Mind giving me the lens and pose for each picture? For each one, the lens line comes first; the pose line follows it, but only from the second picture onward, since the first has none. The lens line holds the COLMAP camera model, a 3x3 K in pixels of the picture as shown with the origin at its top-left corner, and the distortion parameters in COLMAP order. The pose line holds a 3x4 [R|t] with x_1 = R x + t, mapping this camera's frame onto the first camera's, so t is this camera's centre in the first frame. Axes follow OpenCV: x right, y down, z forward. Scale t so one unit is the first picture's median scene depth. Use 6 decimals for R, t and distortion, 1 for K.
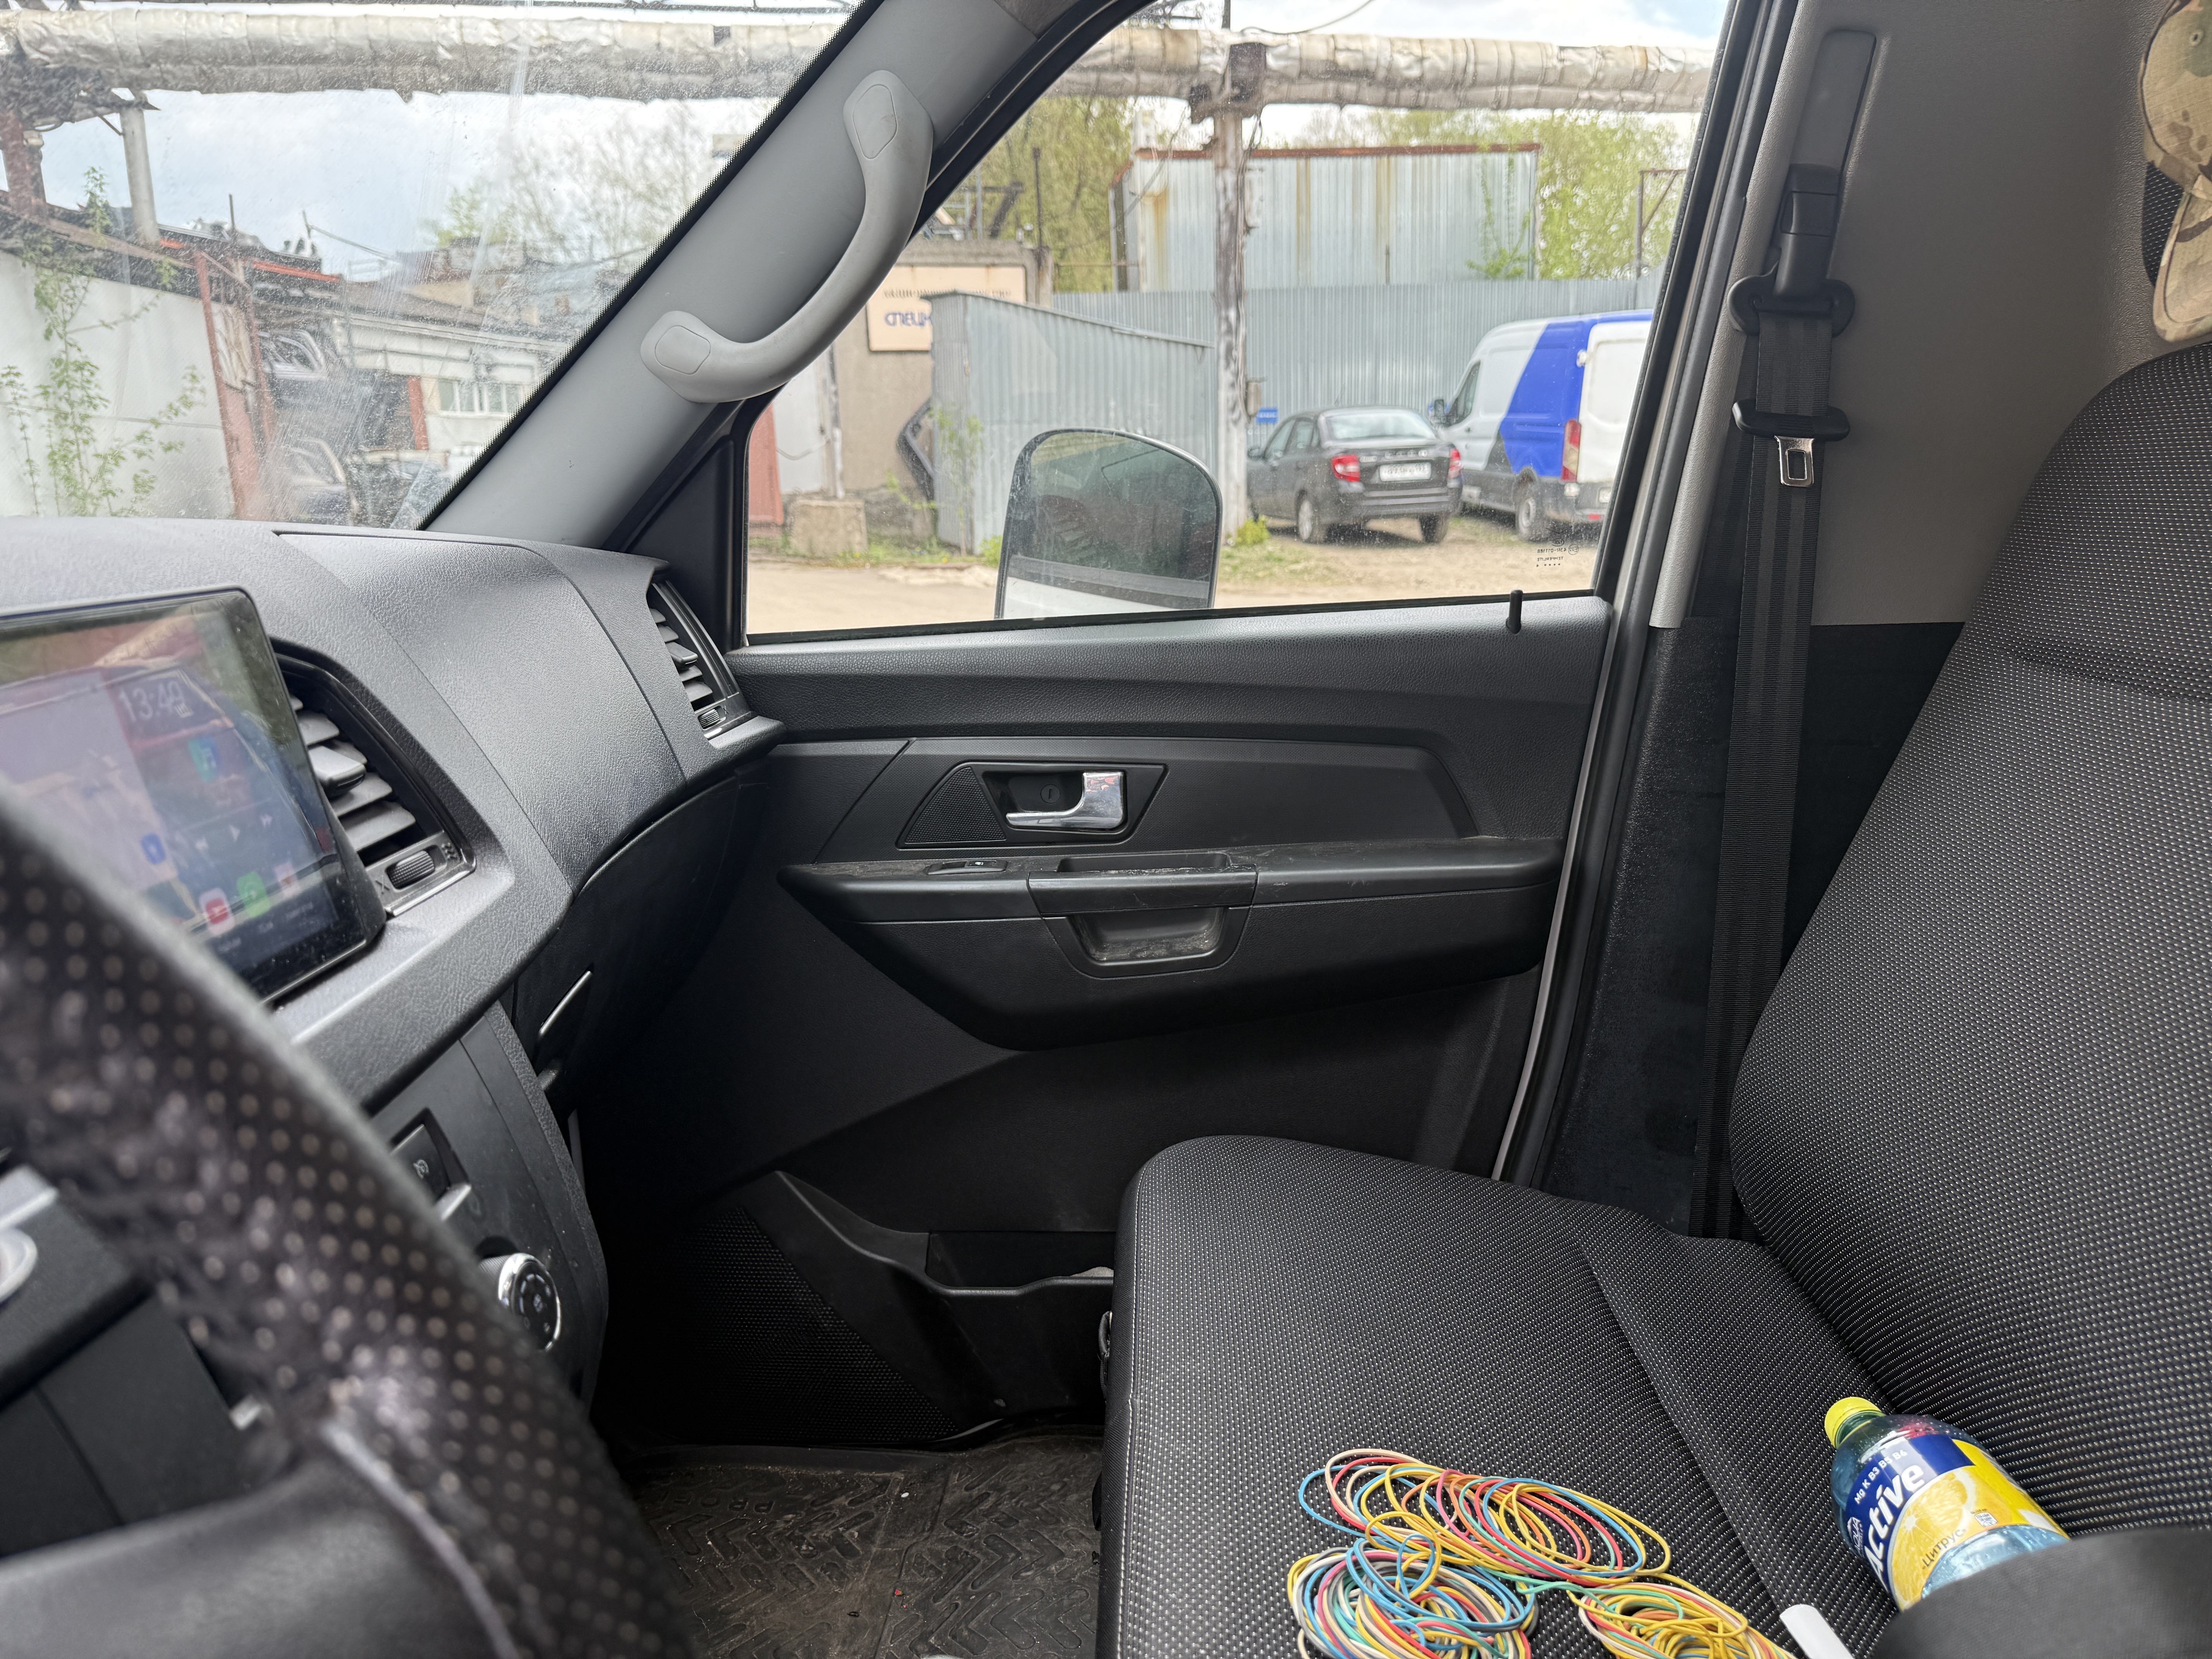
lens RADIAL K [[1559.7, 0, 1075.4], [0, 1559.7, 825.5], [0, 0, 1]] dist [0.073335, -0.065861]
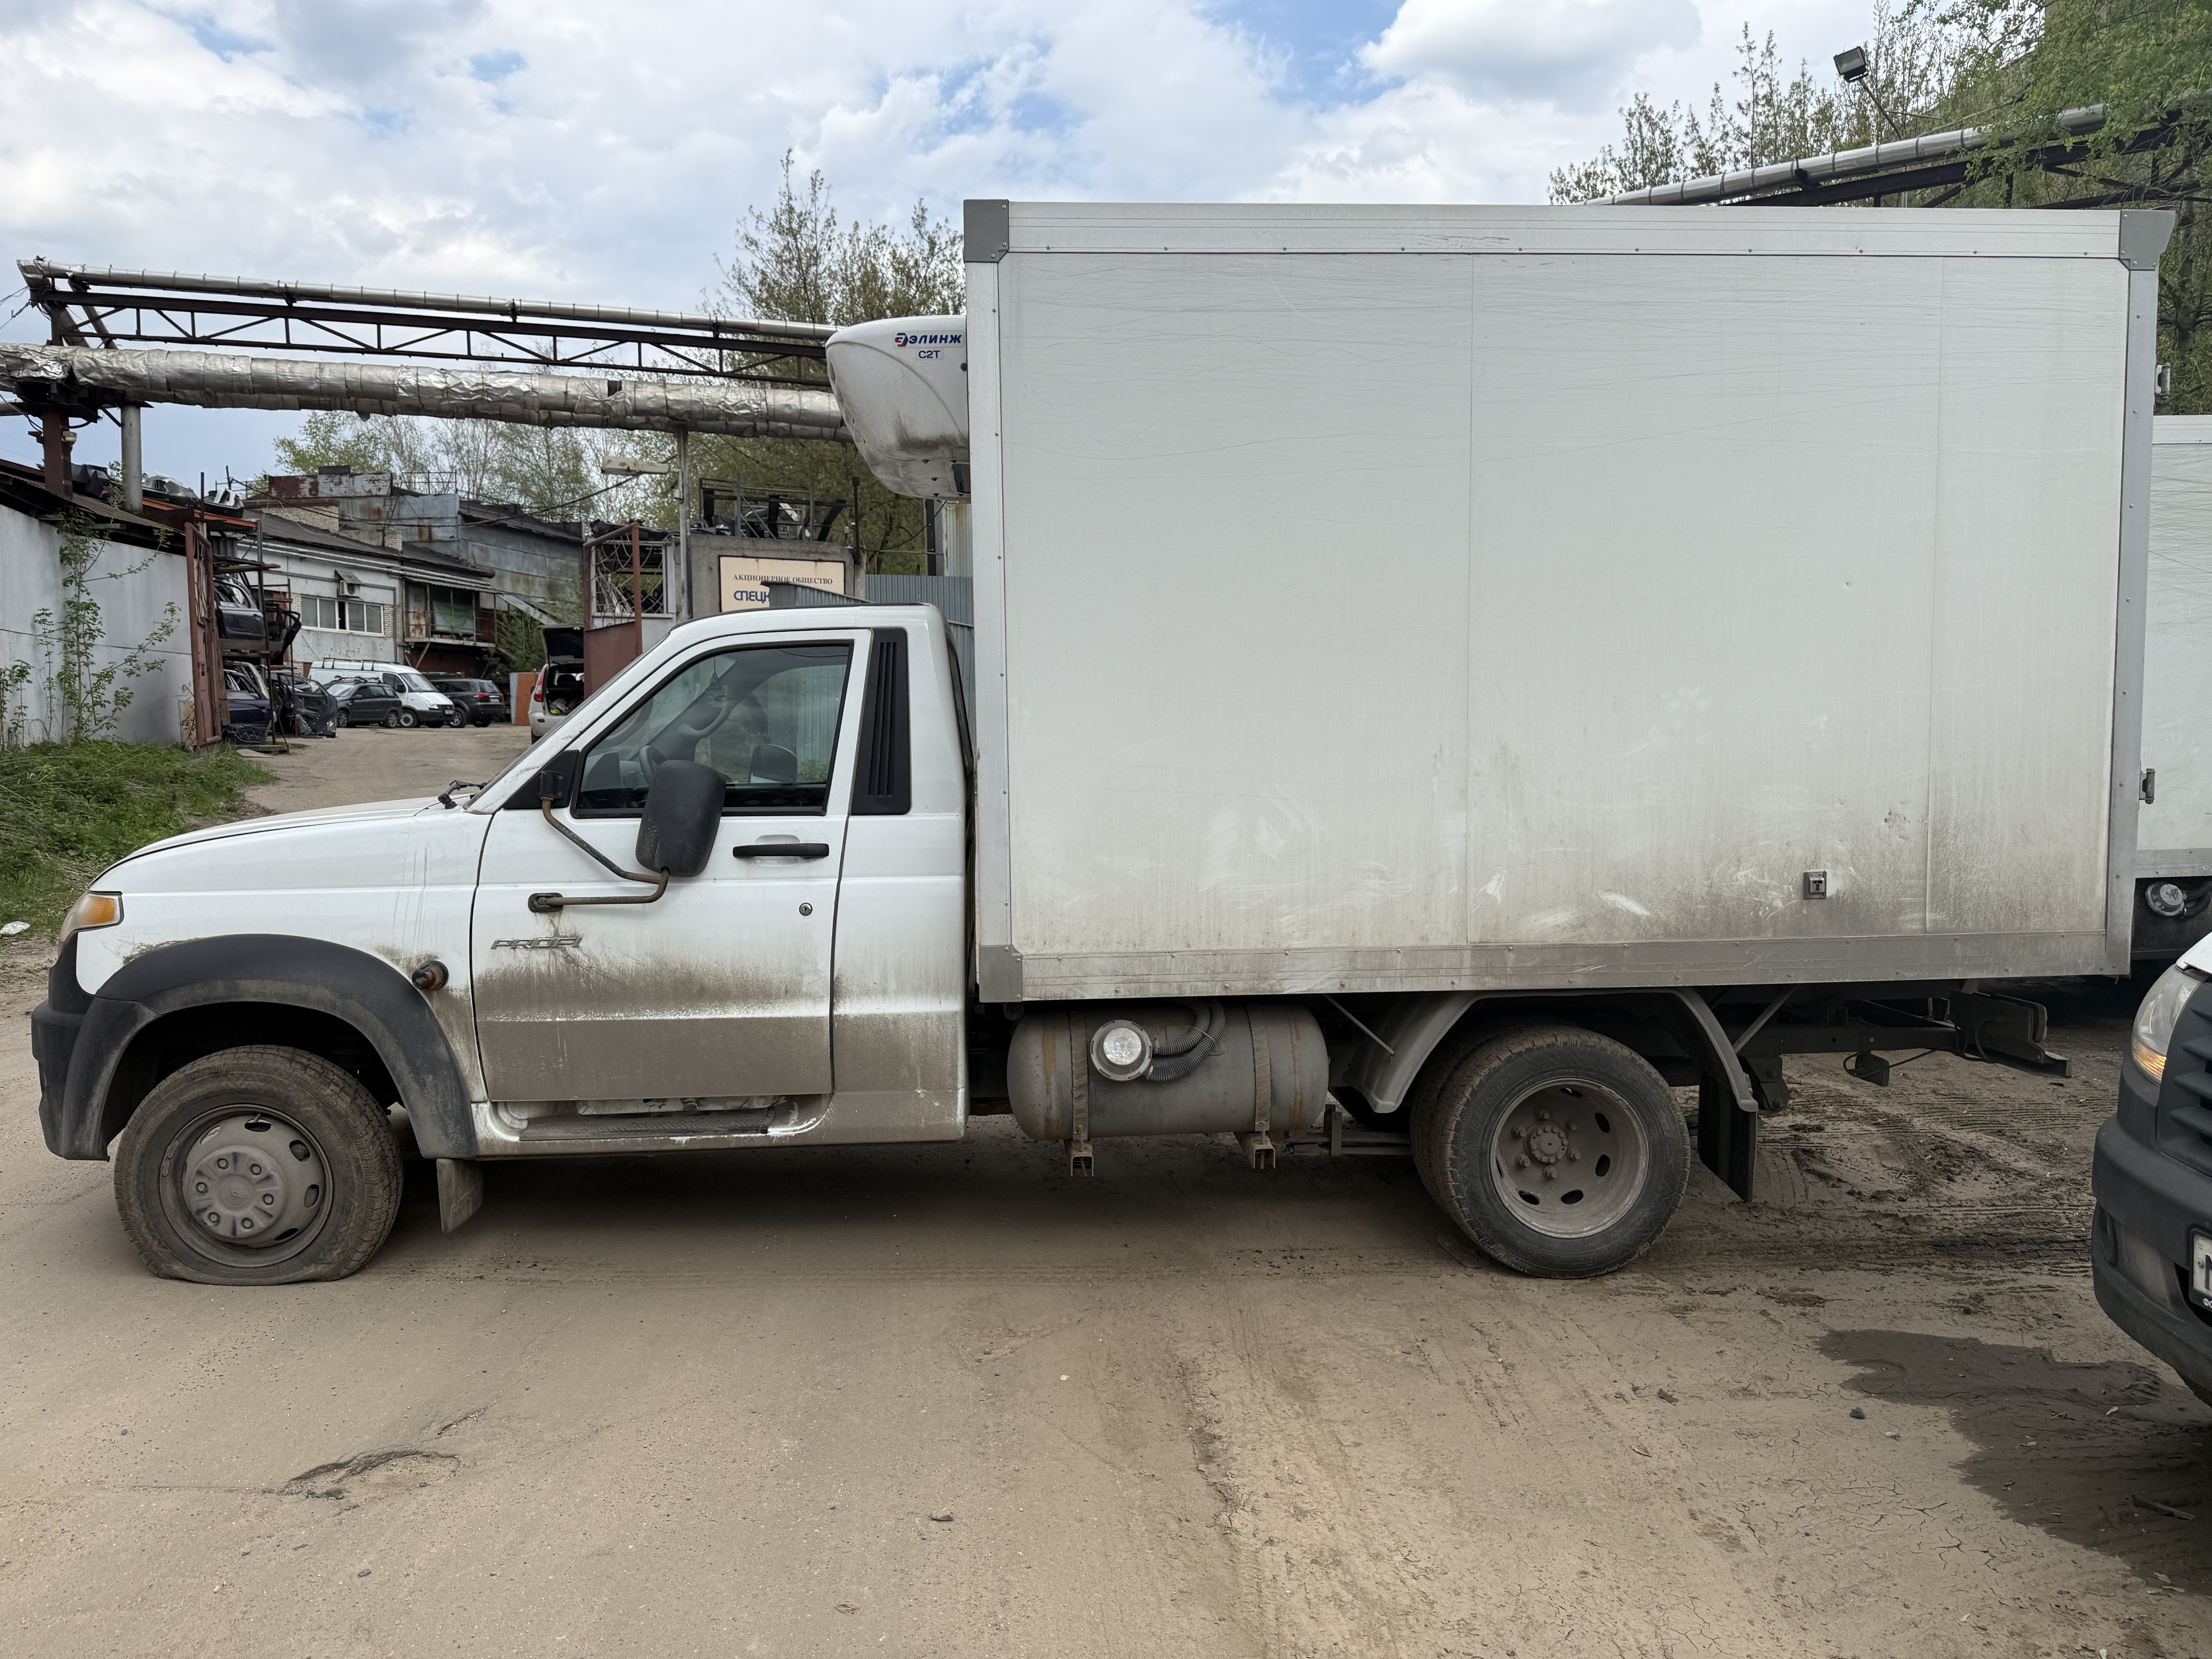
lens RADIAL K [[1559.7, 0, 1075.4], [0, 1559.7, 825.5], [0, 0, 1]] dist [0.073335, -0.065861]
pose [[0.993936, 0.029158, 0.106027, 0.028343], [-0.014073, 0.990005, -0.140330, 0.042864], [-0.109059, 0.137987, 0.984411, -0.252546]]
